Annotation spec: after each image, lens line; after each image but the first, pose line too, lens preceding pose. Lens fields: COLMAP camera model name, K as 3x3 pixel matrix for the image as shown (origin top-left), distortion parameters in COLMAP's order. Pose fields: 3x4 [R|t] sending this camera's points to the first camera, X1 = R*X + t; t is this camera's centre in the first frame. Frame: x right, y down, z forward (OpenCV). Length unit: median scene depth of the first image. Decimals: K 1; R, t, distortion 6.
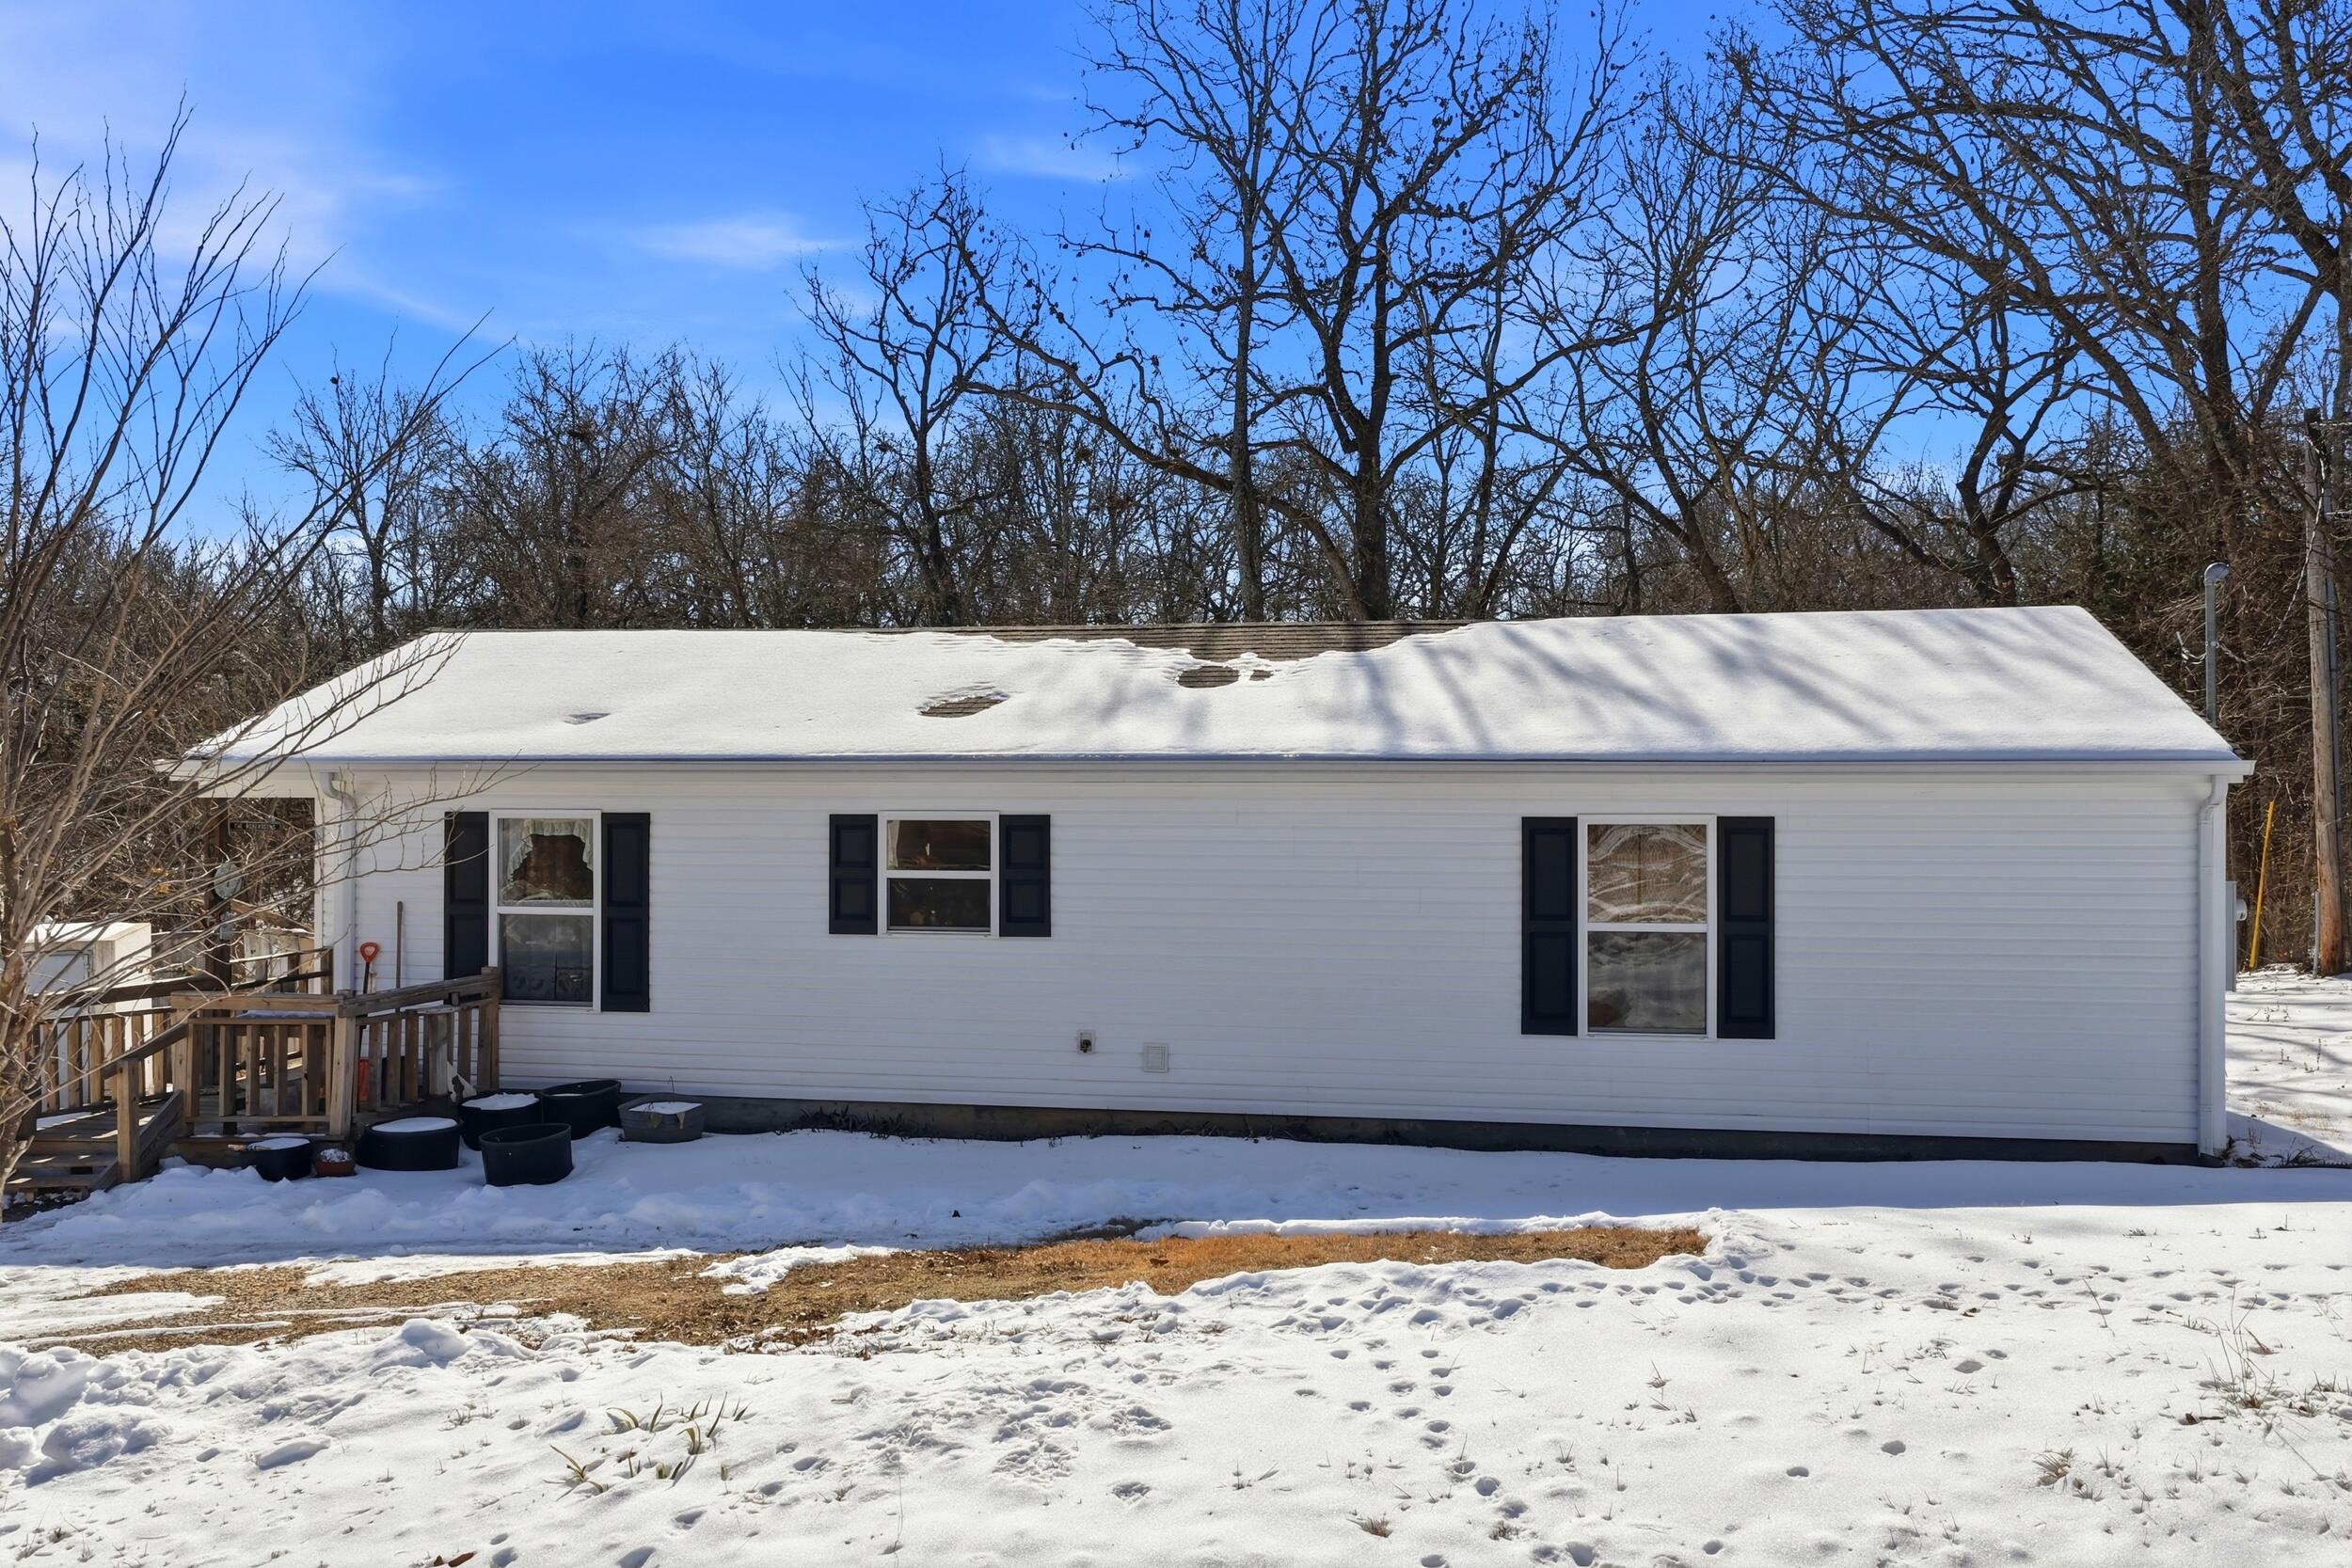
lens RADIAL K [[1921.9, 0, 1176.0], [0, 1921.9, 784.0], [0, 0, 1]] dist [-0.005329, 0.020834]
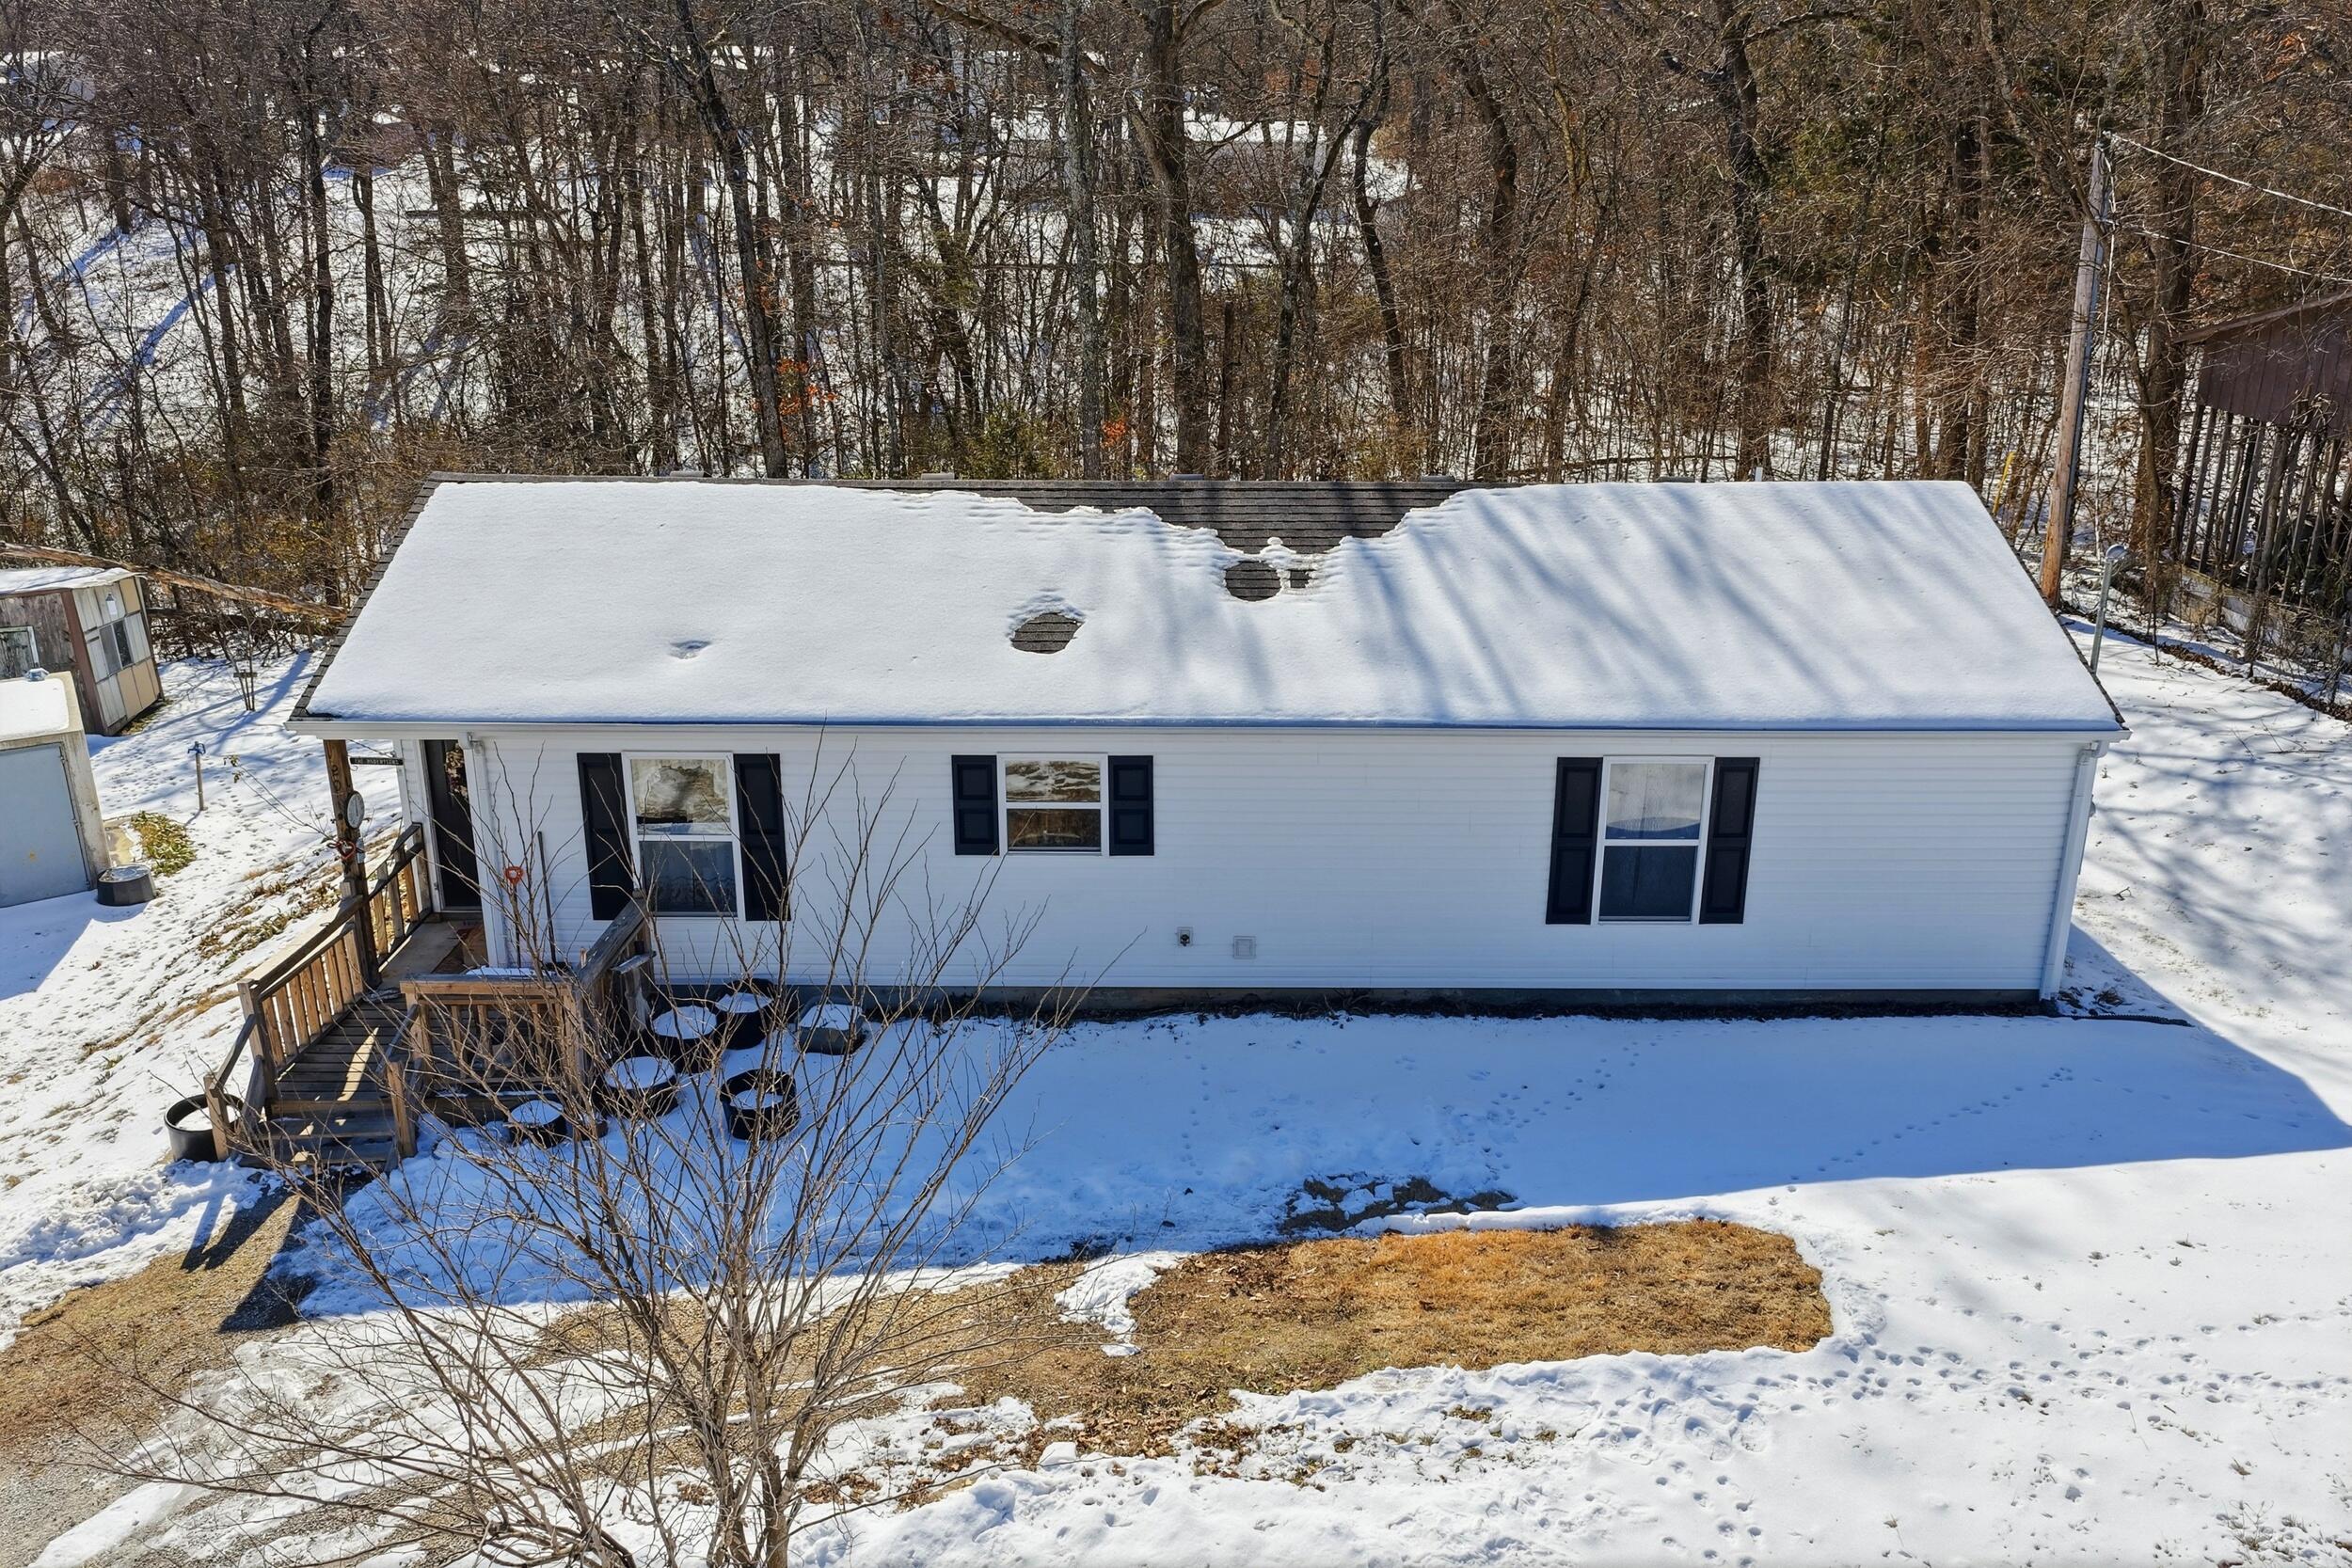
lens RADIAL K [[1912.5, 0, 1176.0], [0, 1912.5, 784.0], [0, 0, 1]] dist [-0.001619, 0.004179]
pose [[0.983109, -0.059250, 0.173163, -0.263434], [-0.002071, 0.942485, 0.334241, -0.367168], [-0.183007, -0.328954, 0.926444, -0.070079]]
